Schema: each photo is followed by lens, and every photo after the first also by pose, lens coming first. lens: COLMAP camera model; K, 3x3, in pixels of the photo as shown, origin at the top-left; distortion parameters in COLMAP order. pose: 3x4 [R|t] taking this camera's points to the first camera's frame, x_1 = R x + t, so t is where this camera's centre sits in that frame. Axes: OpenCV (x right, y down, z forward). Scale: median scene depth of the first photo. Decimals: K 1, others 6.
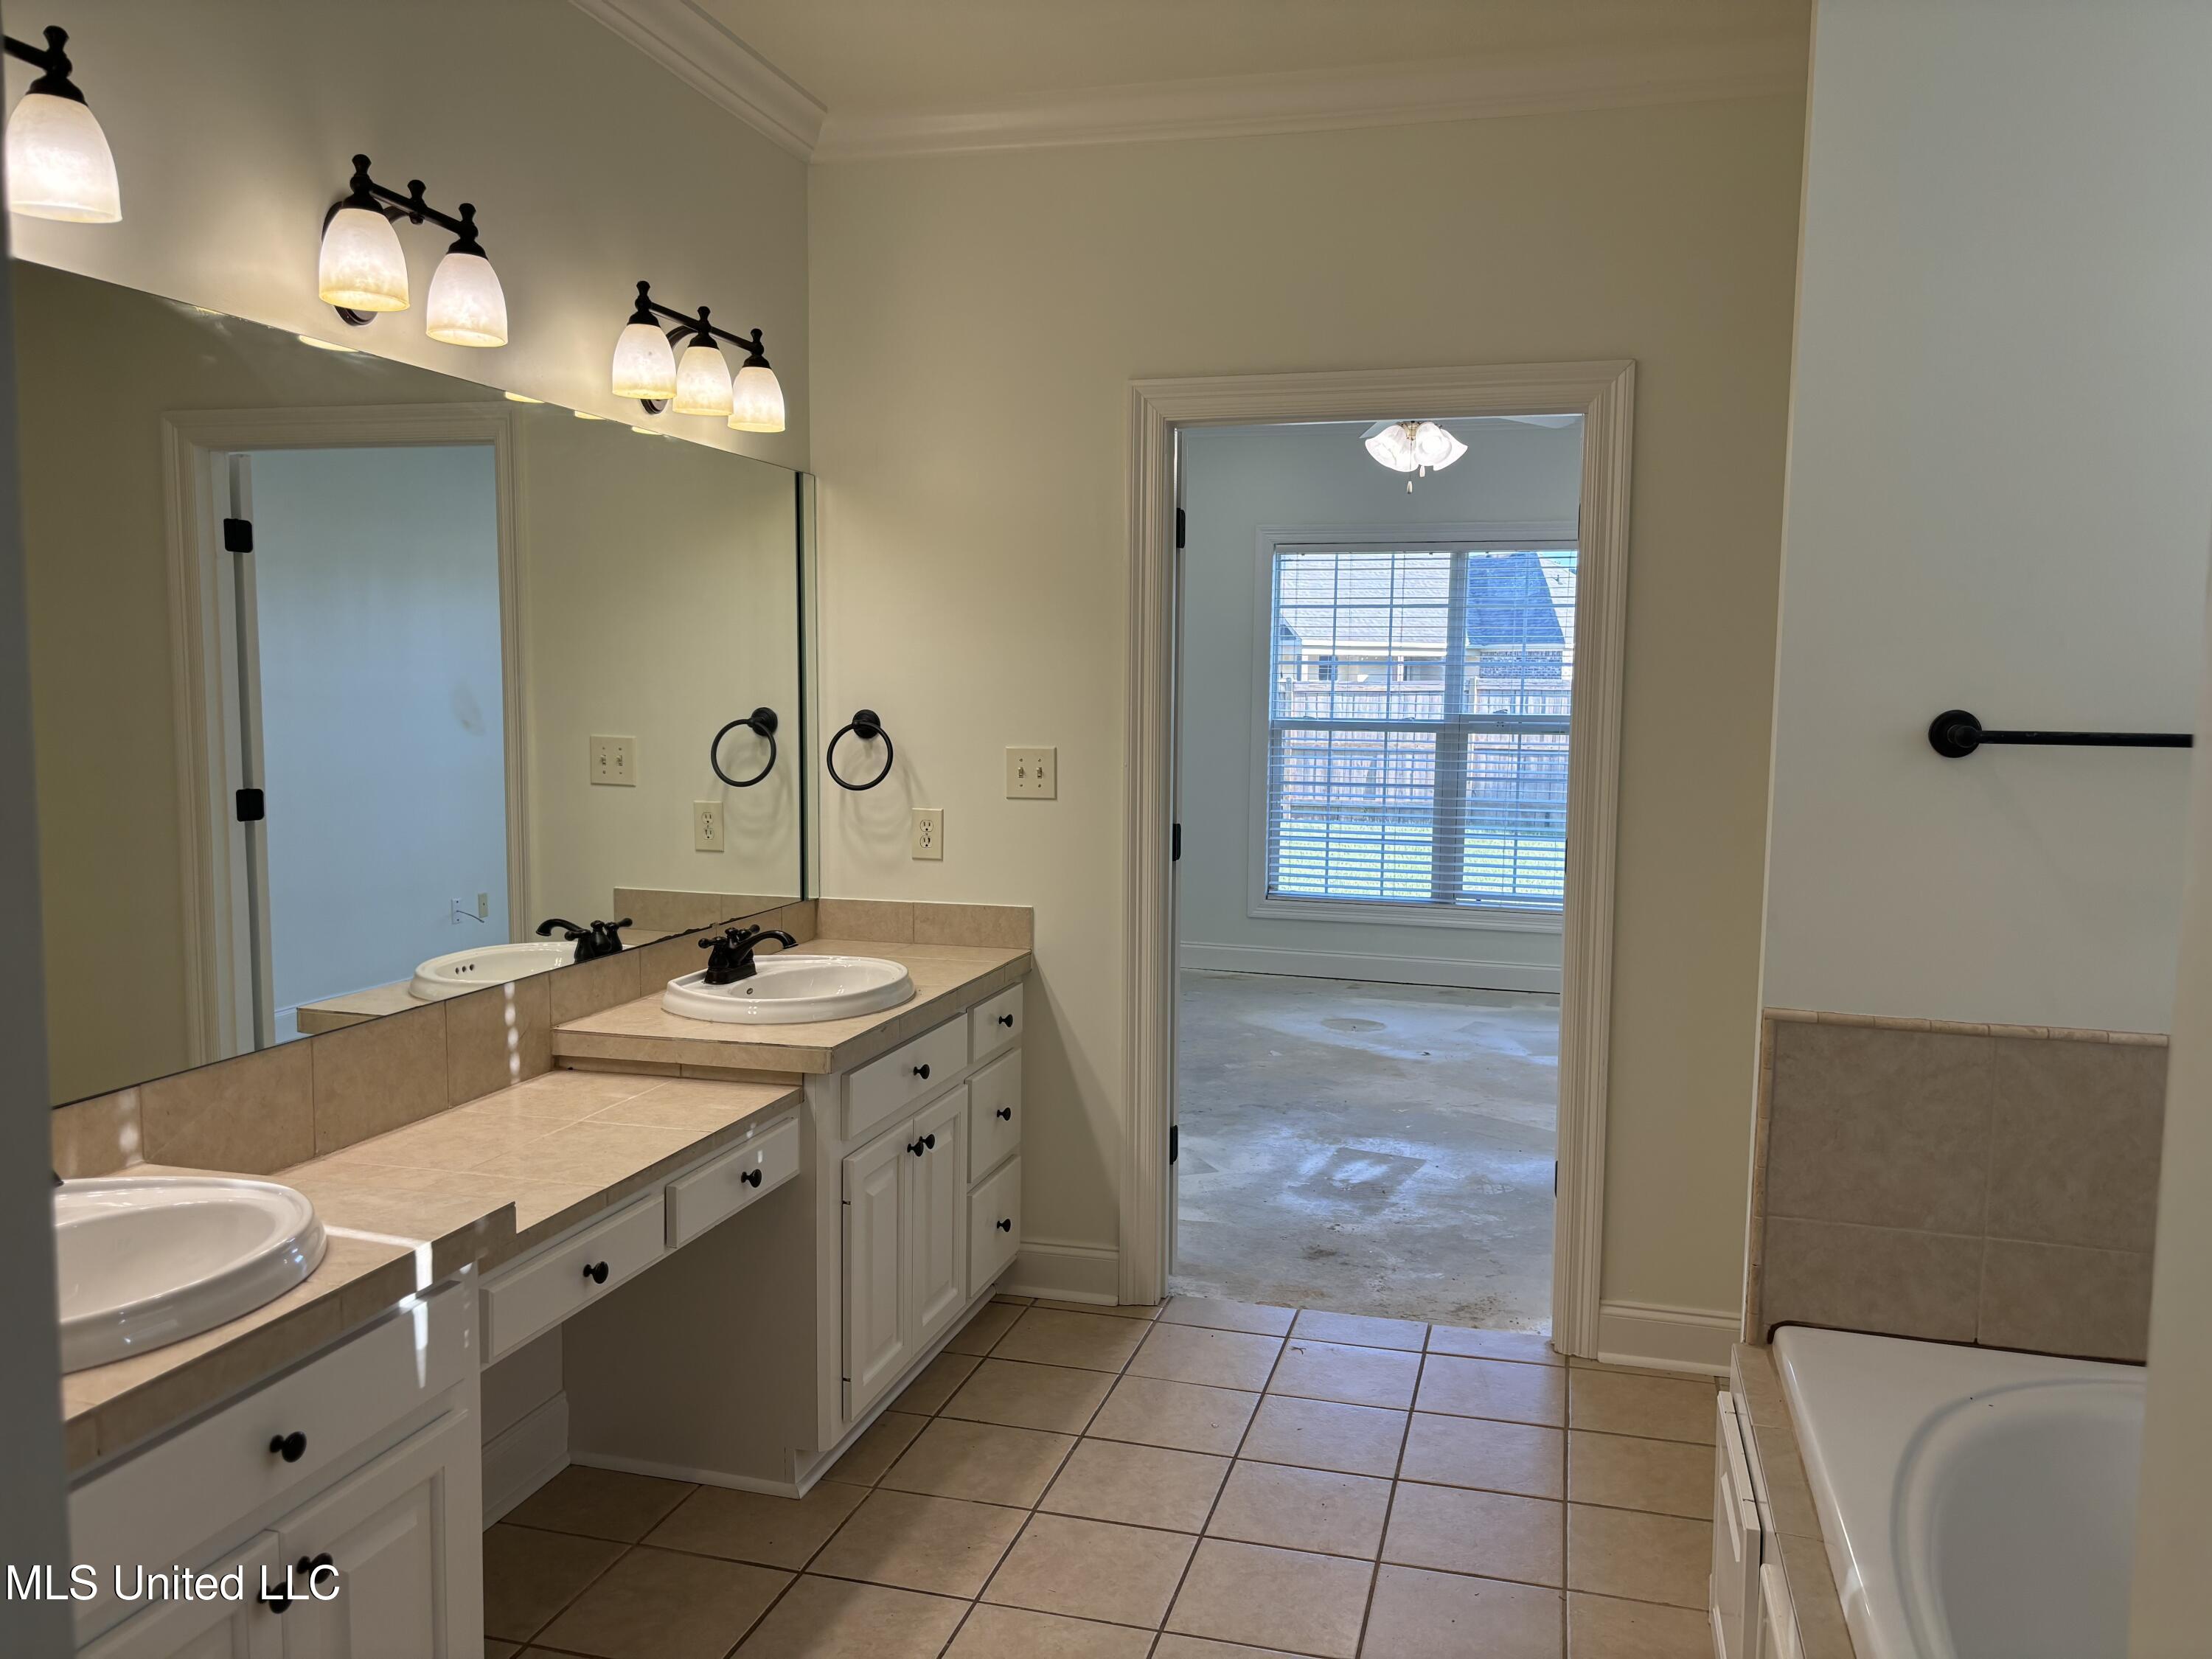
lens RADIAL K [[1666.9, 0, 1047.2], [0, 1666.9, 844.4], [0, 0, 1]] dist [0.039017, -0.025181]
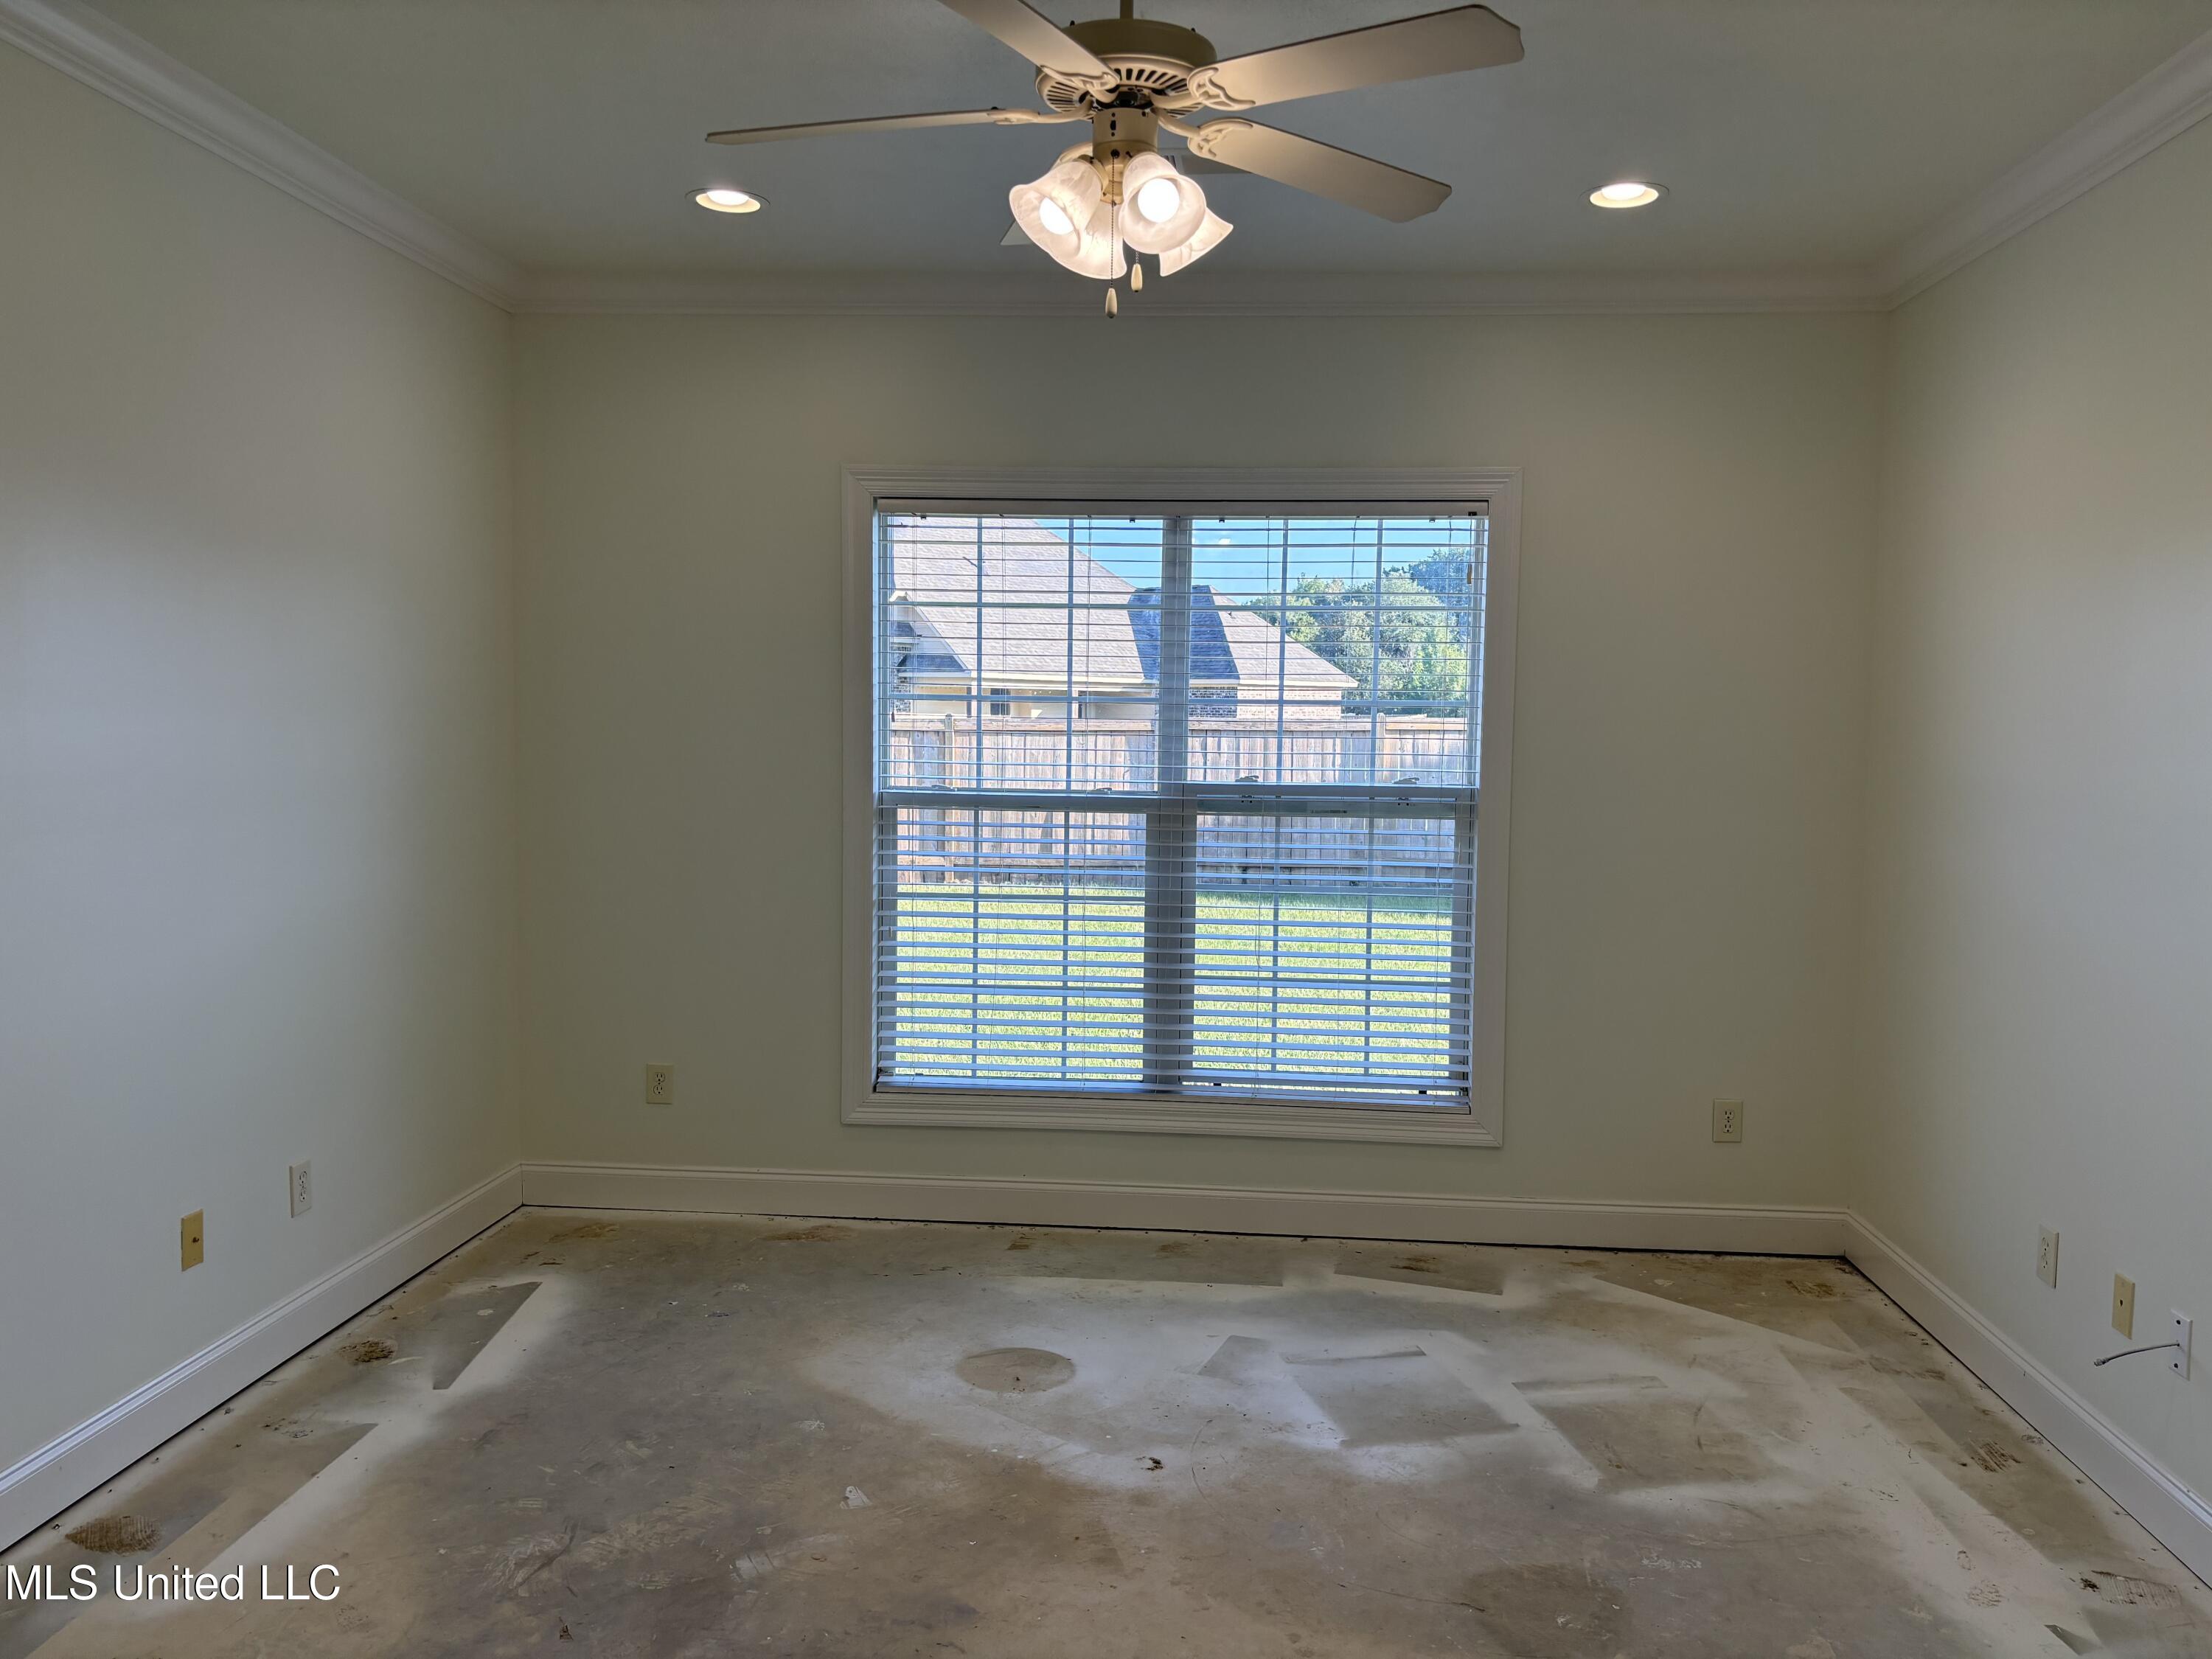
lens RADIAL K [[1666.9, 0, 1103.3], [0, 1666.9, 840.4], [0, 0, 1]] dist [0.039017, -0.025181]
pose [[0.974955, -0.012772, 0.222037, 0.081818], [0.017761, 0.999632, -0.020489, -0.044487], [-0.221694, 0.023920, 0.974823, 0.407896]]
